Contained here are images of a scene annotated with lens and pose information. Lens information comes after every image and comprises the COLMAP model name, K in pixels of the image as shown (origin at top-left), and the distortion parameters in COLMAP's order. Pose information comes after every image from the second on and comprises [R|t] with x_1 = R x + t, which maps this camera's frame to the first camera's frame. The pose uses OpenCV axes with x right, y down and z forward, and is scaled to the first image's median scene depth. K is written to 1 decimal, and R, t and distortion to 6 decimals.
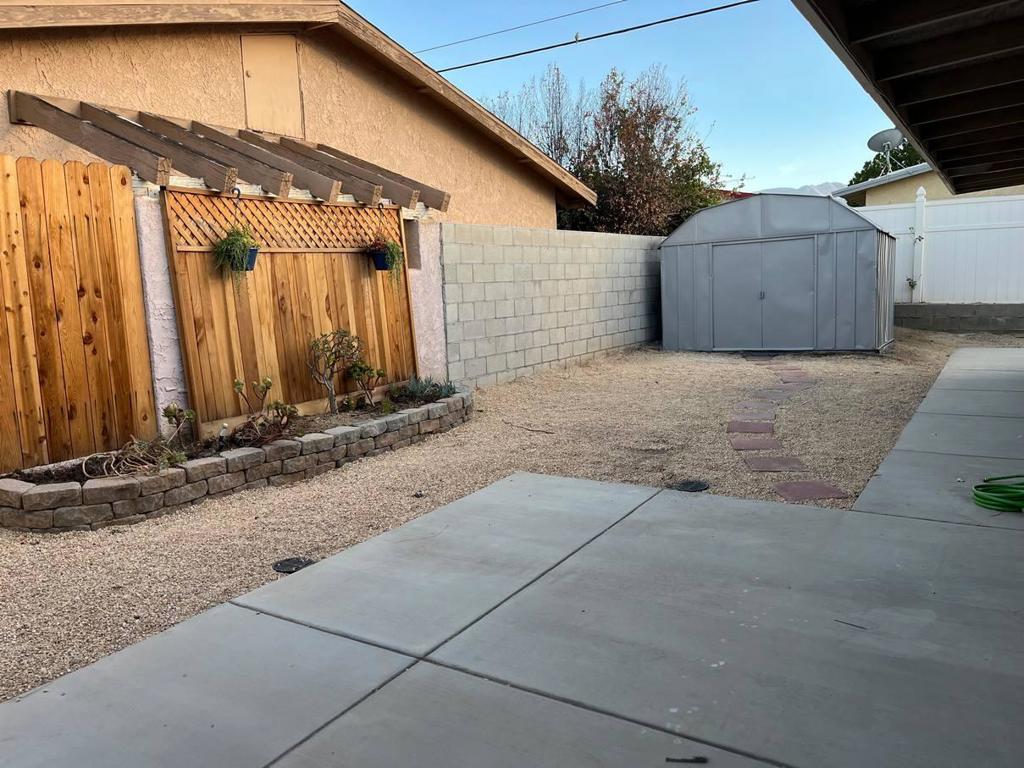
lens RADIAL K [[774.9, 0, 504.9], [0, 774.9, 387.0], [0, 0, 1]] dist [0.042119, -0.001754]
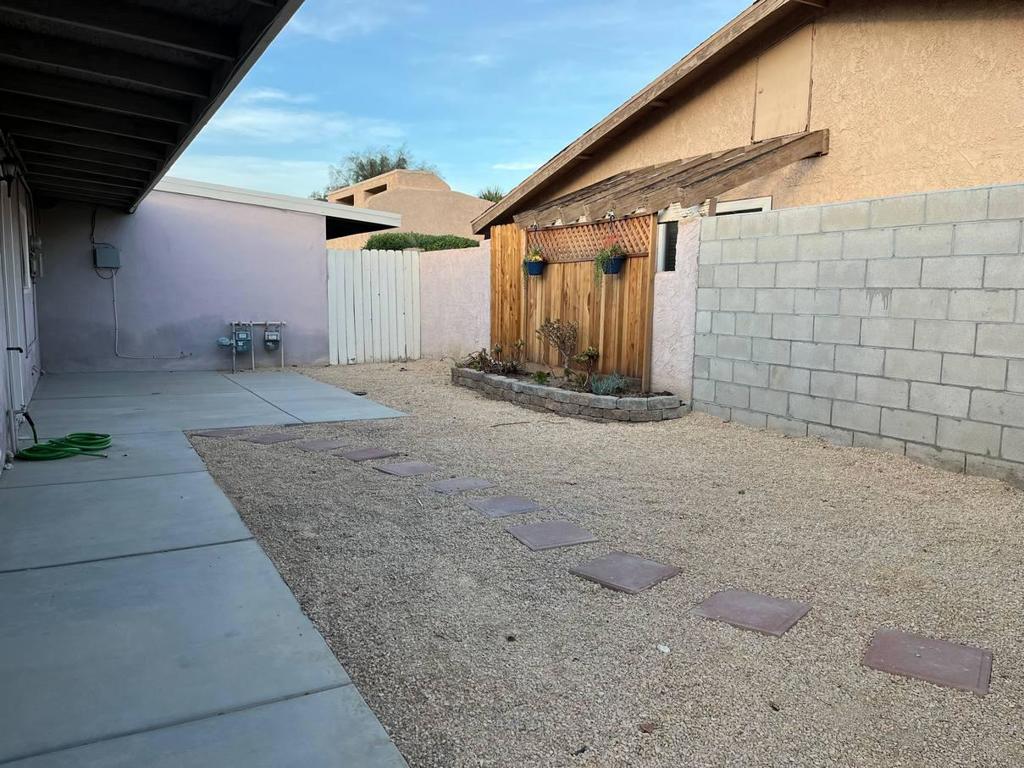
lens RADIAL K [[778.7, 0, 512.0], [0, 778.7, 384.0], [0, 0, 1]] dist [-0.004978, -0.002735]
pose [[-0.489852, 0.135511, -0.861209, 0.817587], [-0.108145, 0.970771, 0.214263, -0.197372], [0.865072, 0.198093, -0.460879, 1.269611]]
